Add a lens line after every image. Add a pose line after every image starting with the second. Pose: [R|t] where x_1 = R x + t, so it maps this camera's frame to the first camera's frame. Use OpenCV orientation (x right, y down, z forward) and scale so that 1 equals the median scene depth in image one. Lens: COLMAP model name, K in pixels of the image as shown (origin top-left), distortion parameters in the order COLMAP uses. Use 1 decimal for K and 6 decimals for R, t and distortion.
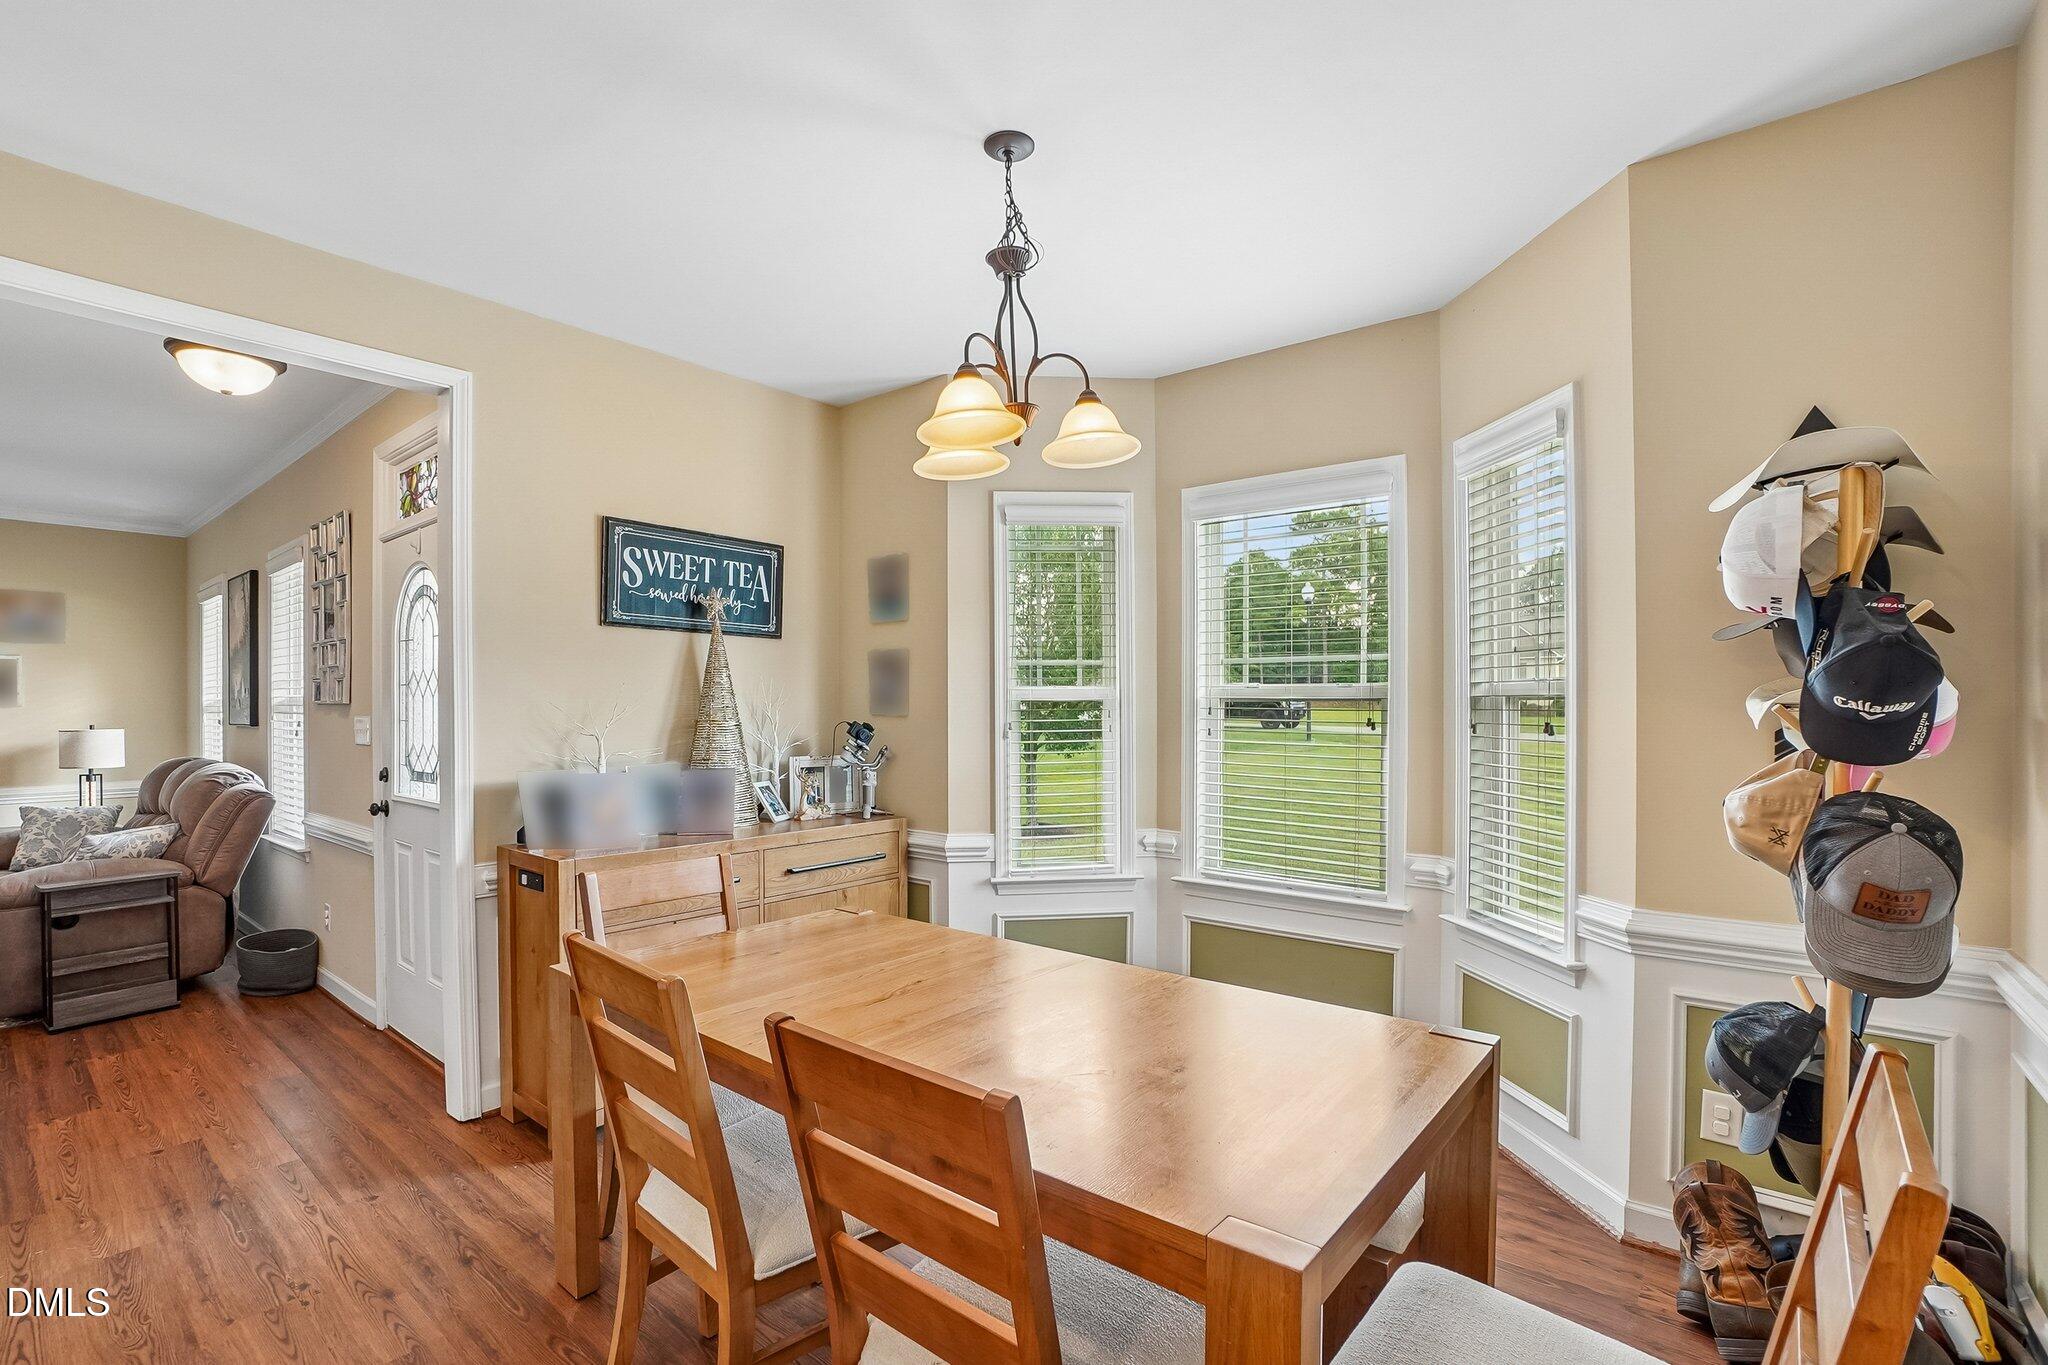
lens RADIAL K [[917.5, 0, 1021.7], [0, 917.5, 724.1], [0, 0, 1]] dist [-0.068445, 0.024738]
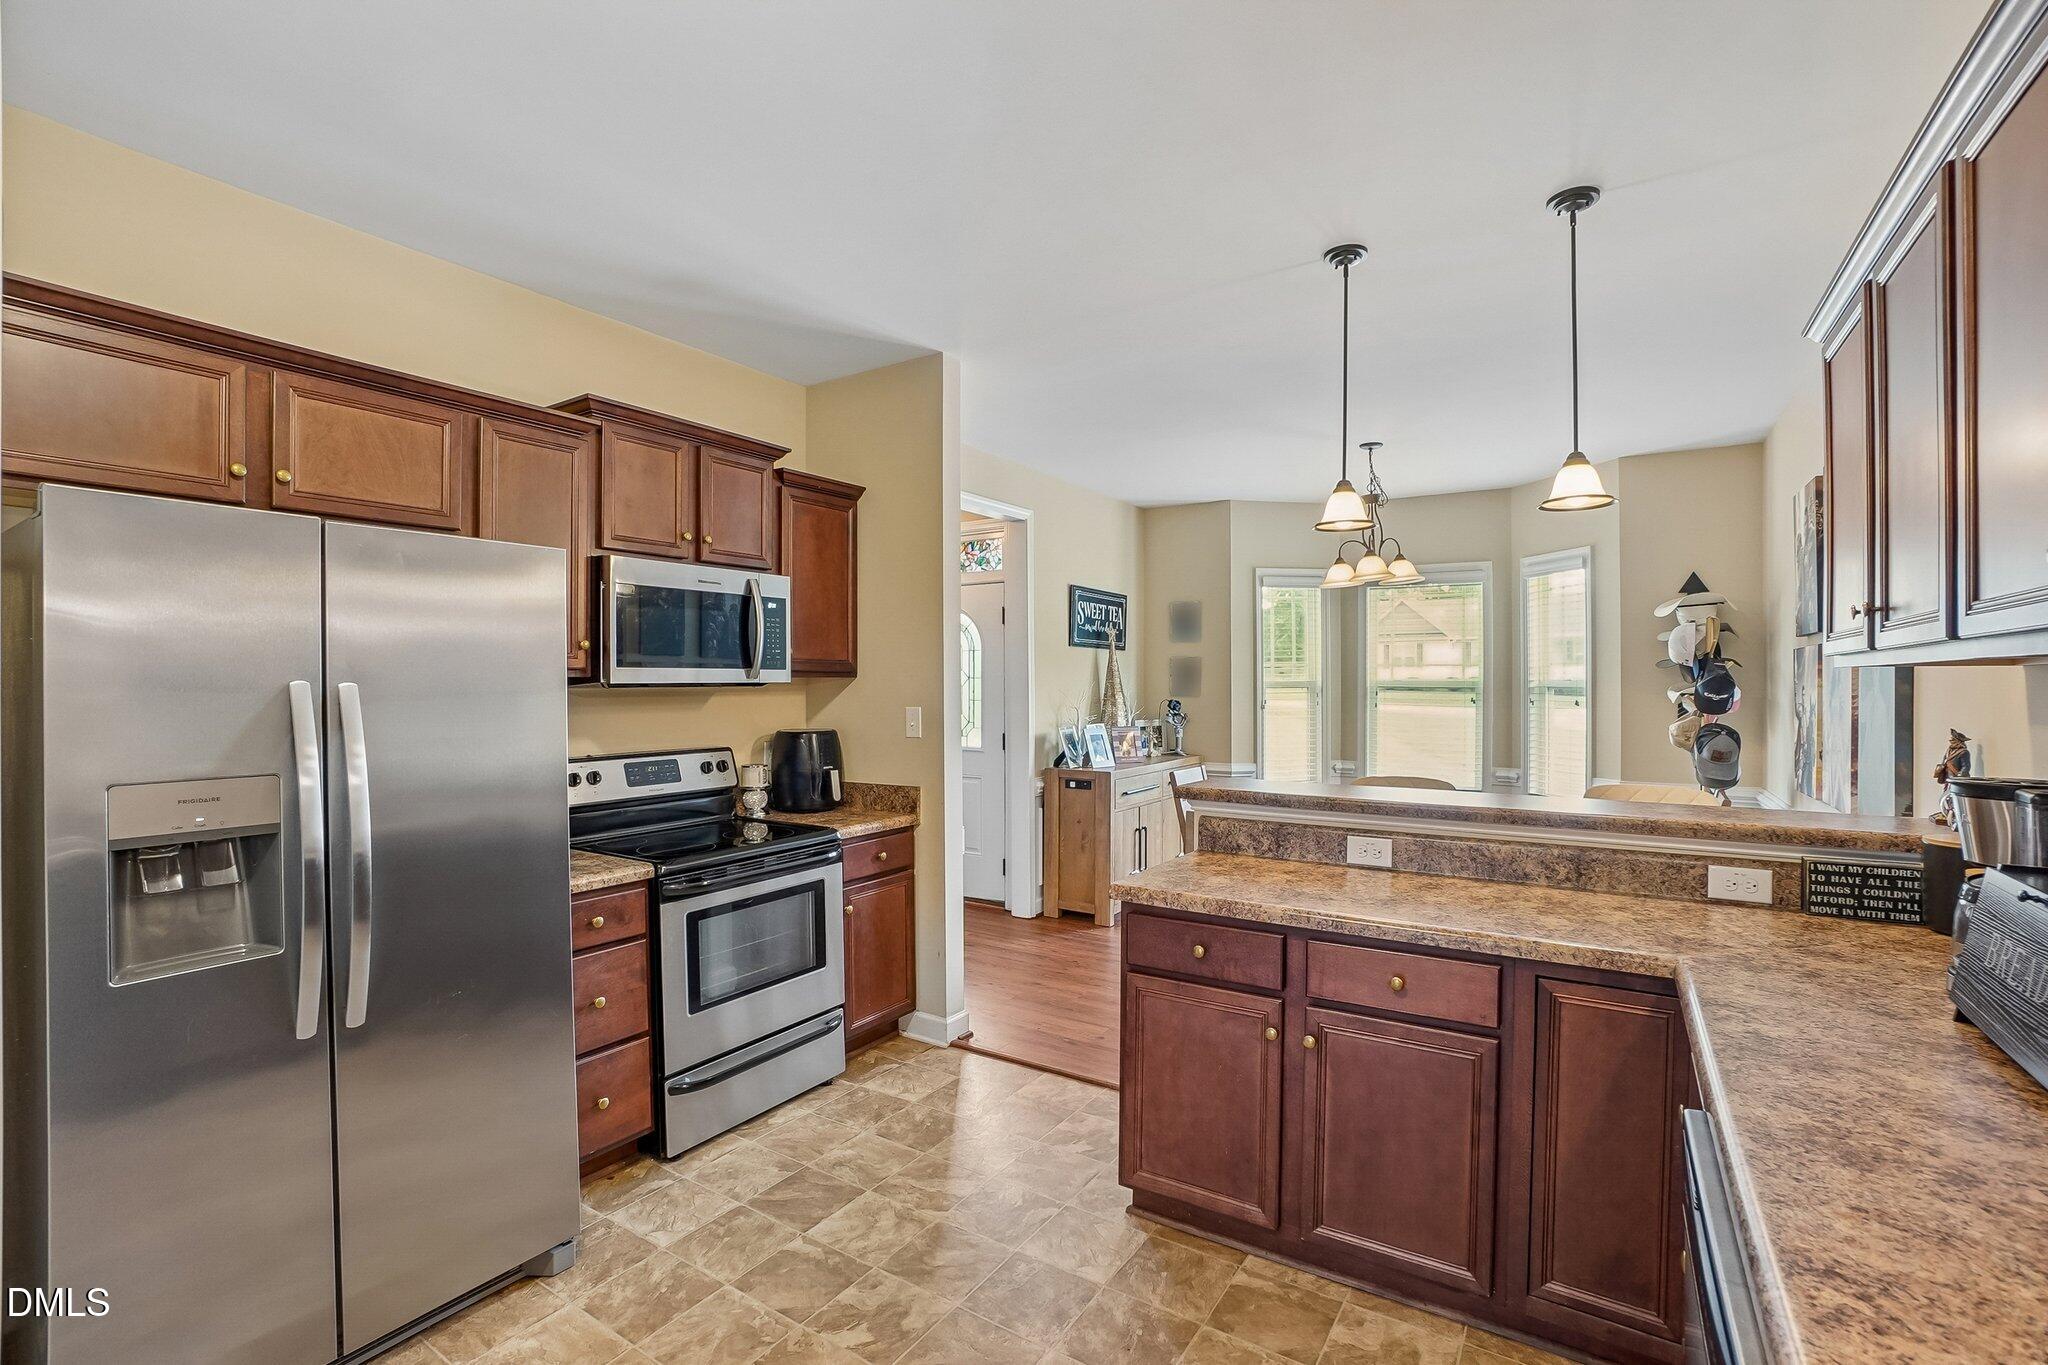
lens RADIAL K [[923.9, 0, 1008.1], [0, 923.9, 698.1], [0, 0, 1]] dist [-0.066179, 0.025942]
pose [[0.994730, -0.001751, 0.102511, -1.132567], [0.001843, 0.999998, -0.000807, -0.008718], [-0.102509, 0.000992, 0.994732, -1.160573]]
